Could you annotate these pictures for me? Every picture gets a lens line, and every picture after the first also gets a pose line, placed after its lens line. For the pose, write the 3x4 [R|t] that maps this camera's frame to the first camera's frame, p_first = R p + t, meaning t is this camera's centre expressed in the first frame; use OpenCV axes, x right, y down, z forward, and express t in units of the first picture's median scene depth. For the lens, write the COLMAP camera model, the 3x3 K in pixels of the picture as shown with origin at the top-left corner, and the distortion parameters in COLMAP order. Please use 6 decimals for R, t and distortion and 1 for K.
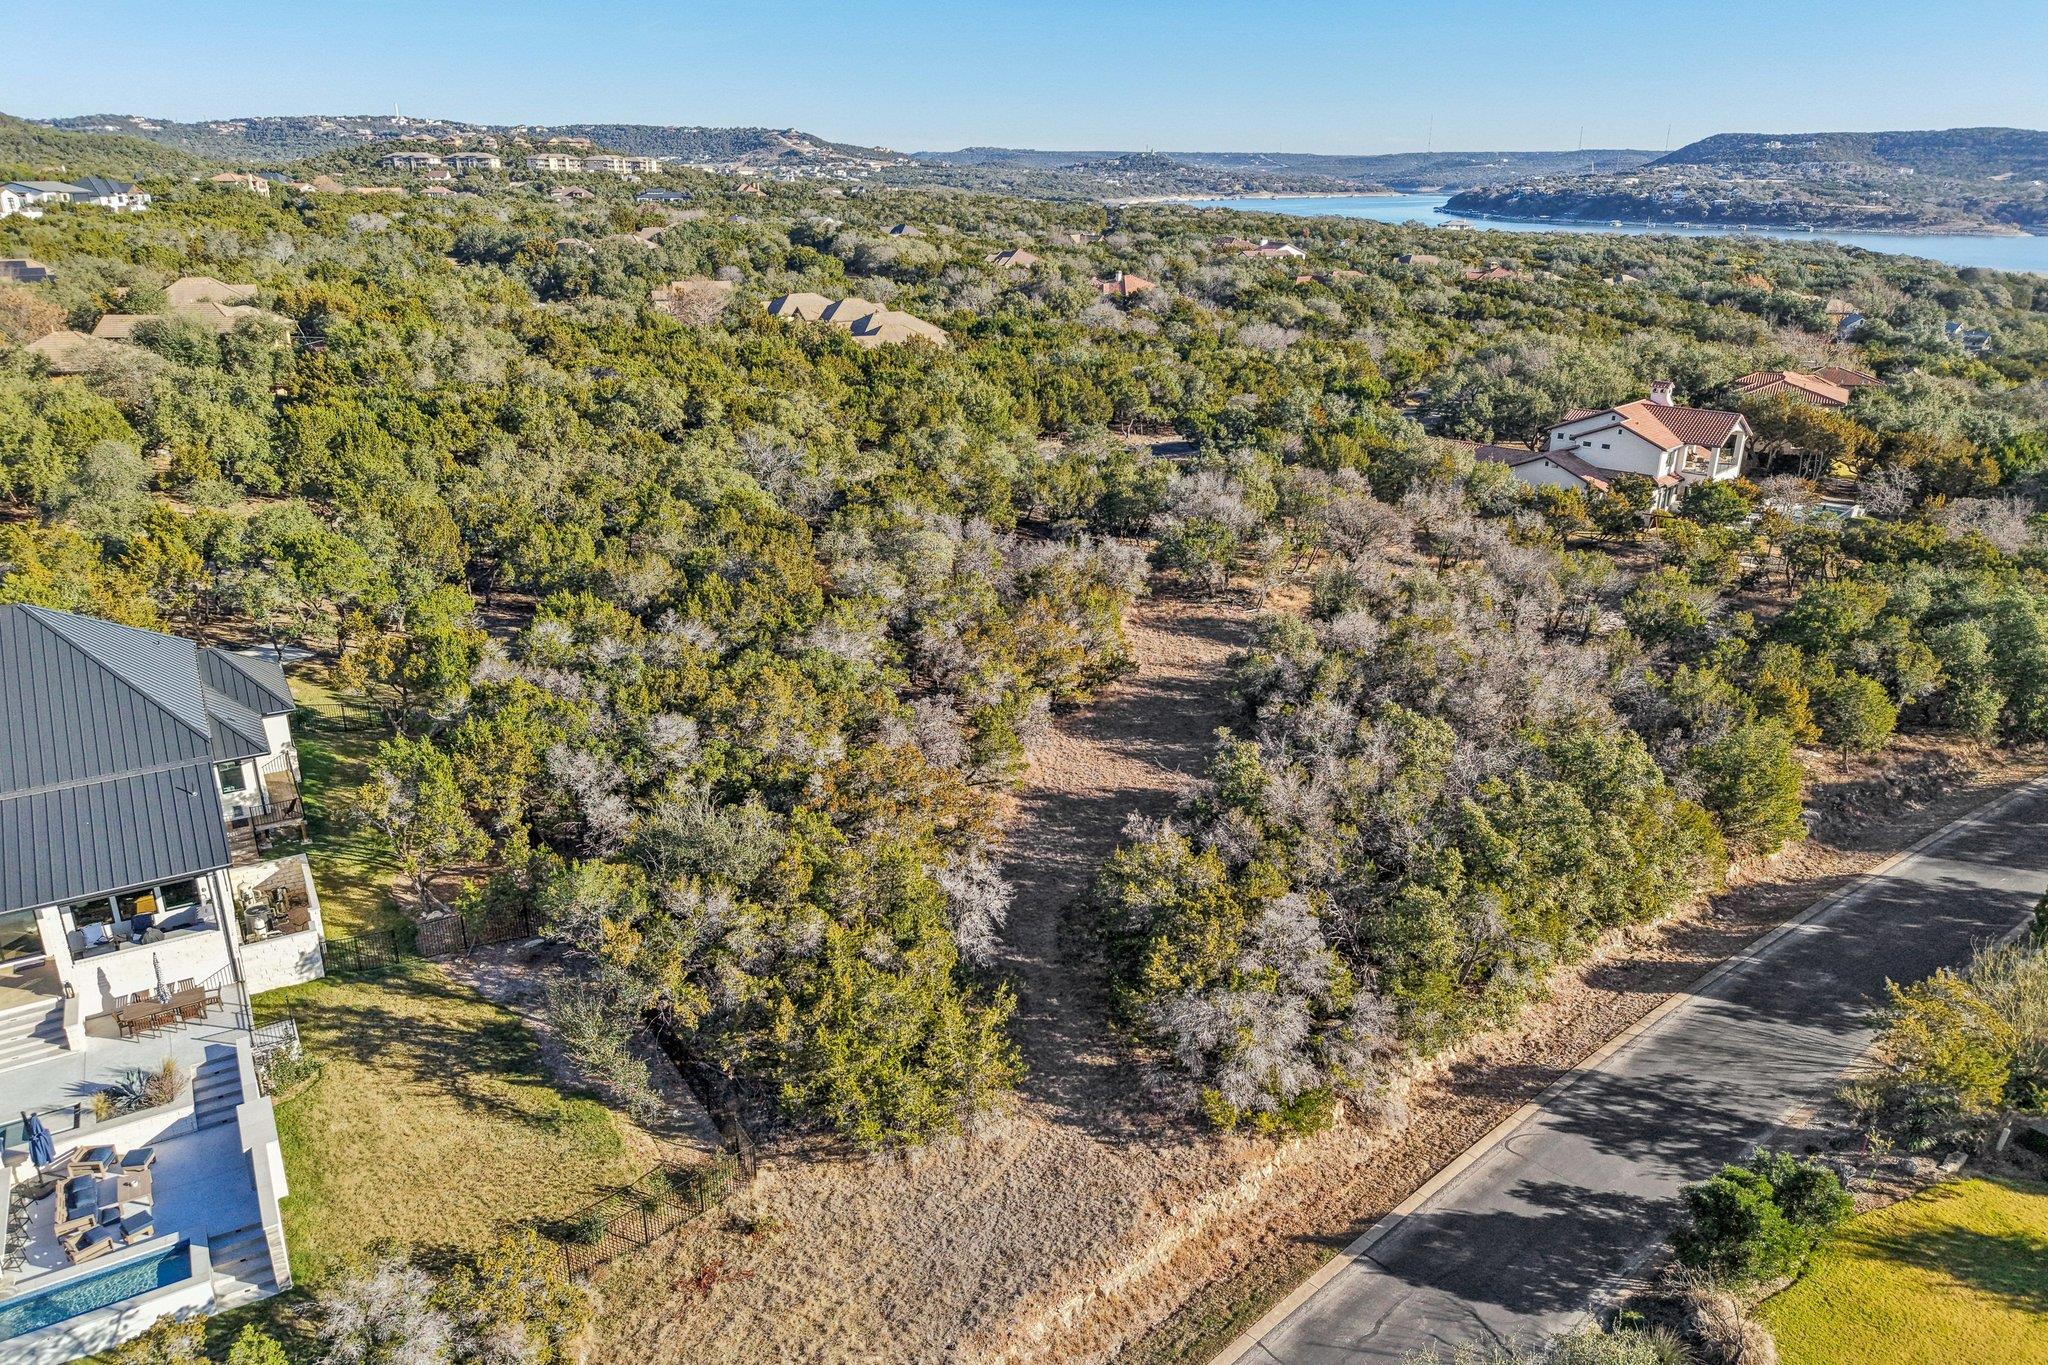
lens RADIAL K [[1399.6, 0, 1034.2], [0, 1399.6, 648.0], [0, 0, 1]] dist [0.008172, -0.006033]
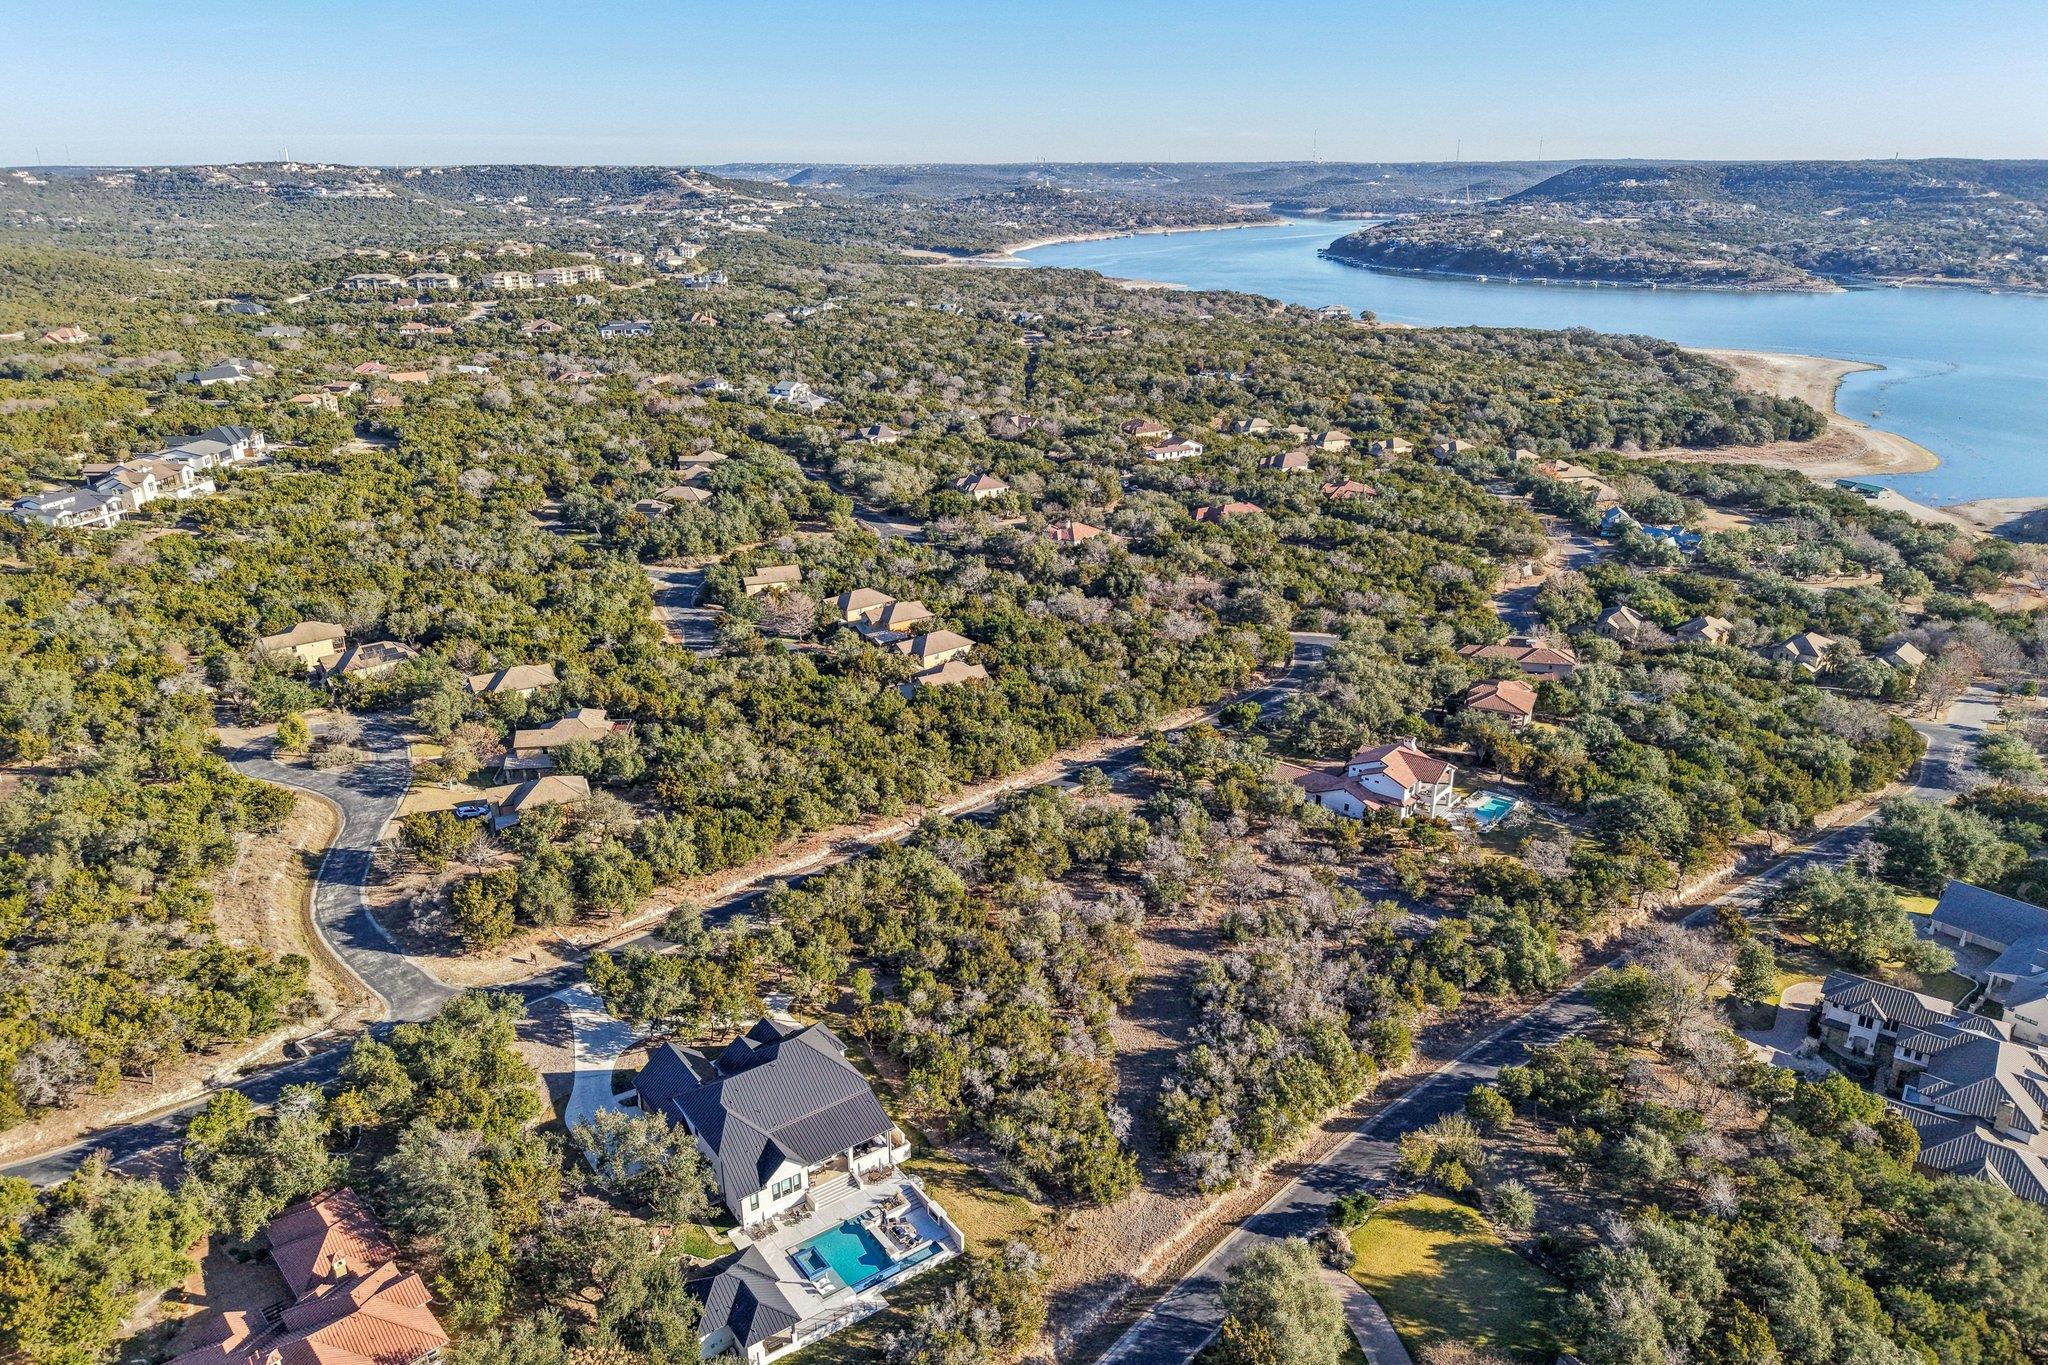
lens RADIAL K [[1405.0, 0, 1037.4], [0, 1405.0, 677.0], [0, 0, 1]] dist [0.023184, -0.024153]
pose [[0.996990, -0.036049, 0.068643, -0.308178], [0.034790, 0.999206, 0.019440, -0.663908], [-0.069290, -0.016994, 0.997452, -1.588845]]
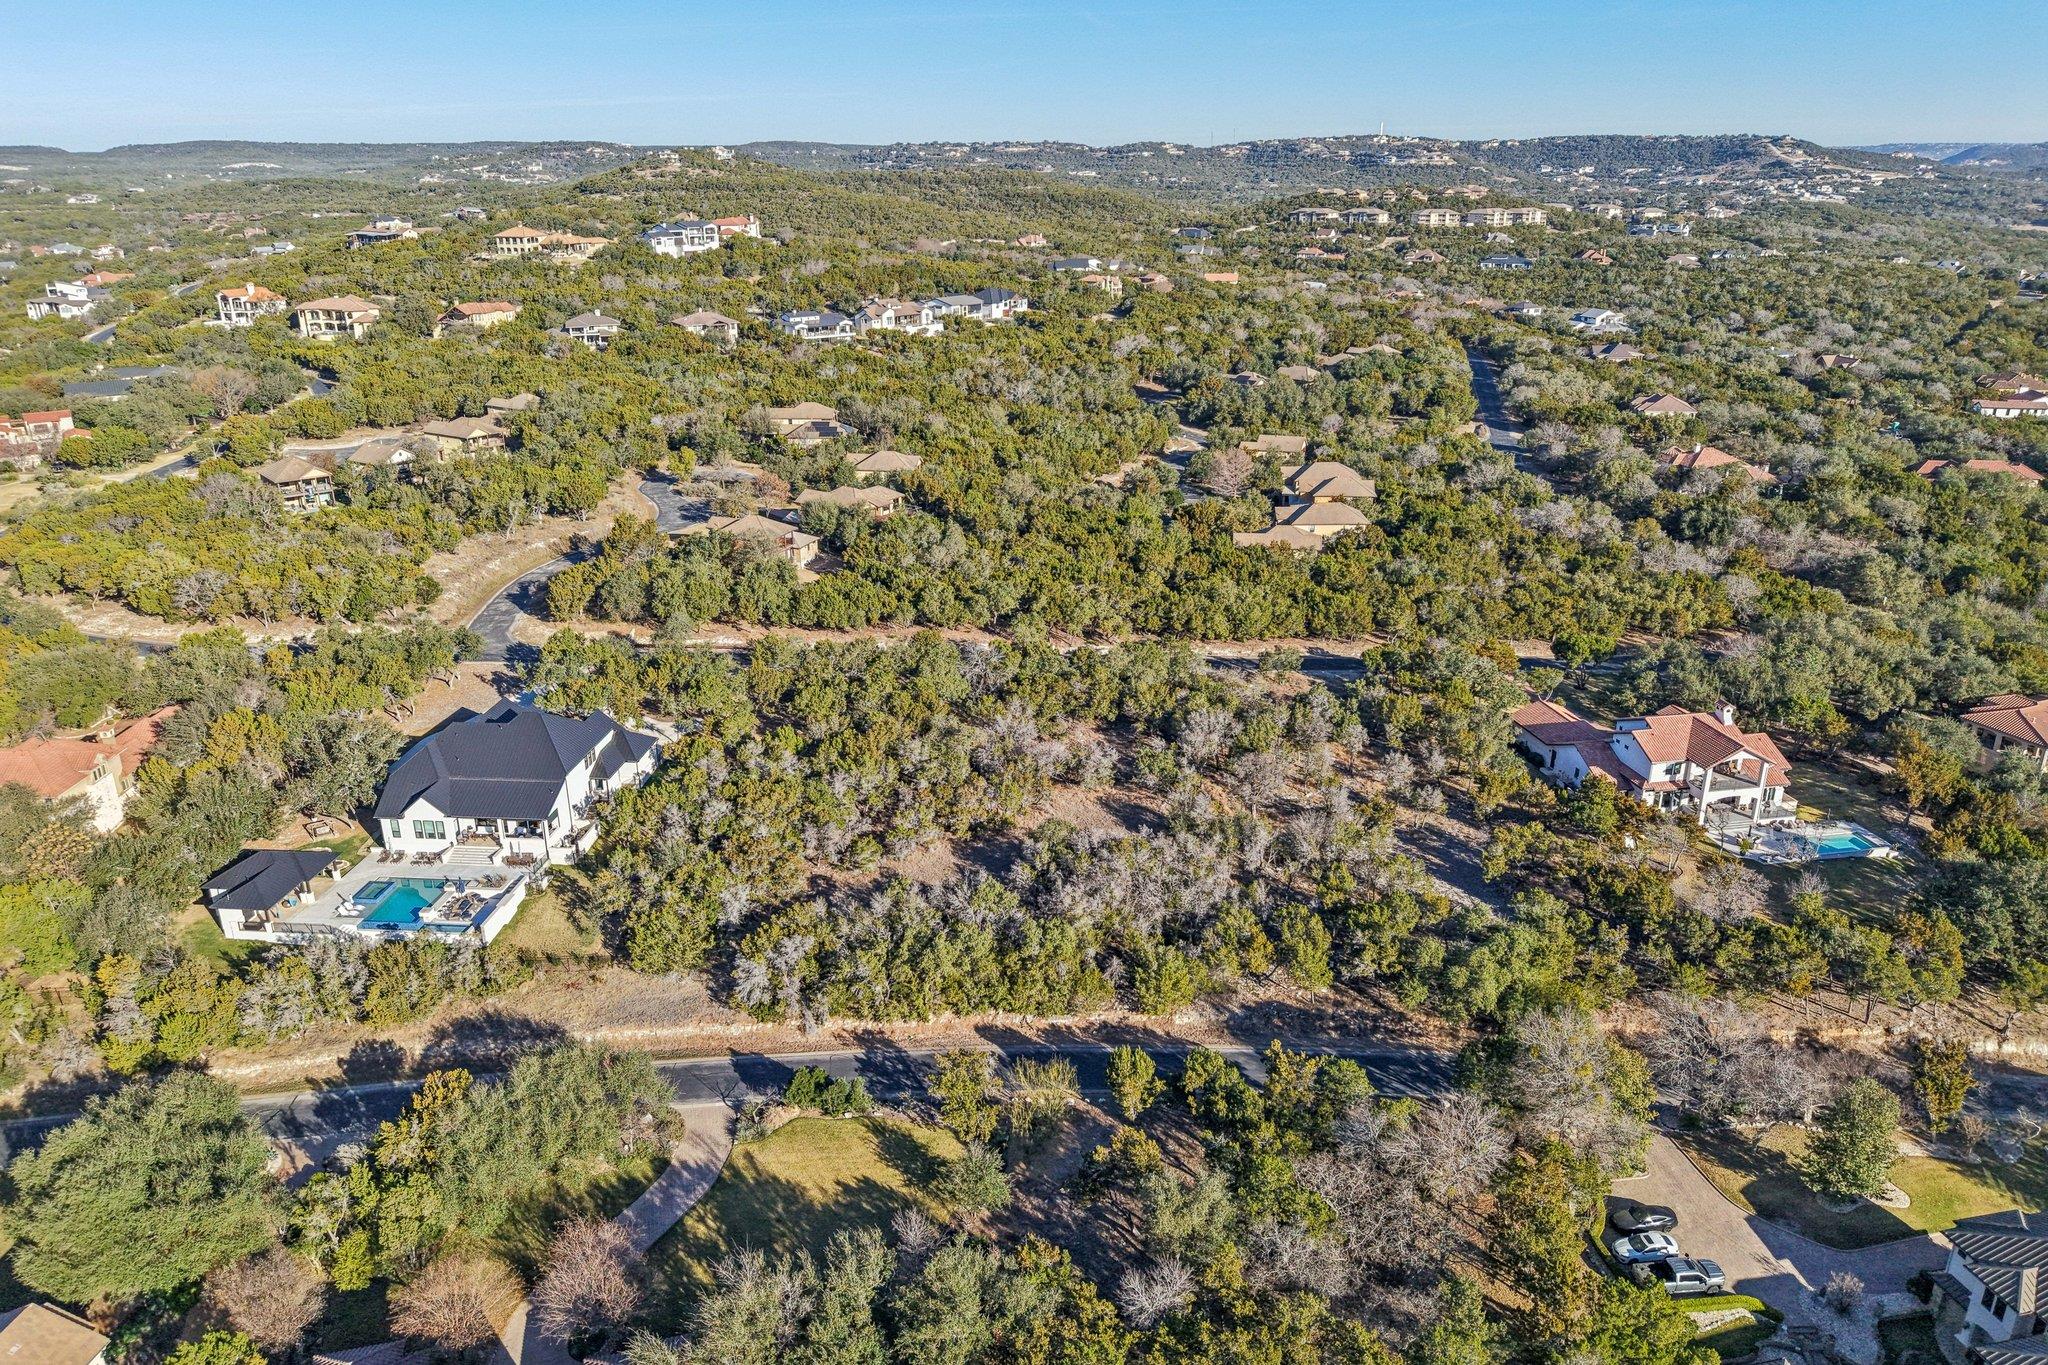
lens RADIAL K [[1407.4, 0, 1042.4], [0, 1407.4, 684.5], [0, 0, 1]] dist [0.053662, -0.061838]
pose [[0.800877, 0.197870, -0.565193, 1.374029], [-0.184656, 0.979440, 0.081238, -0.405764], [0.569647, 0.039305, 0.820949, -0.633035]]
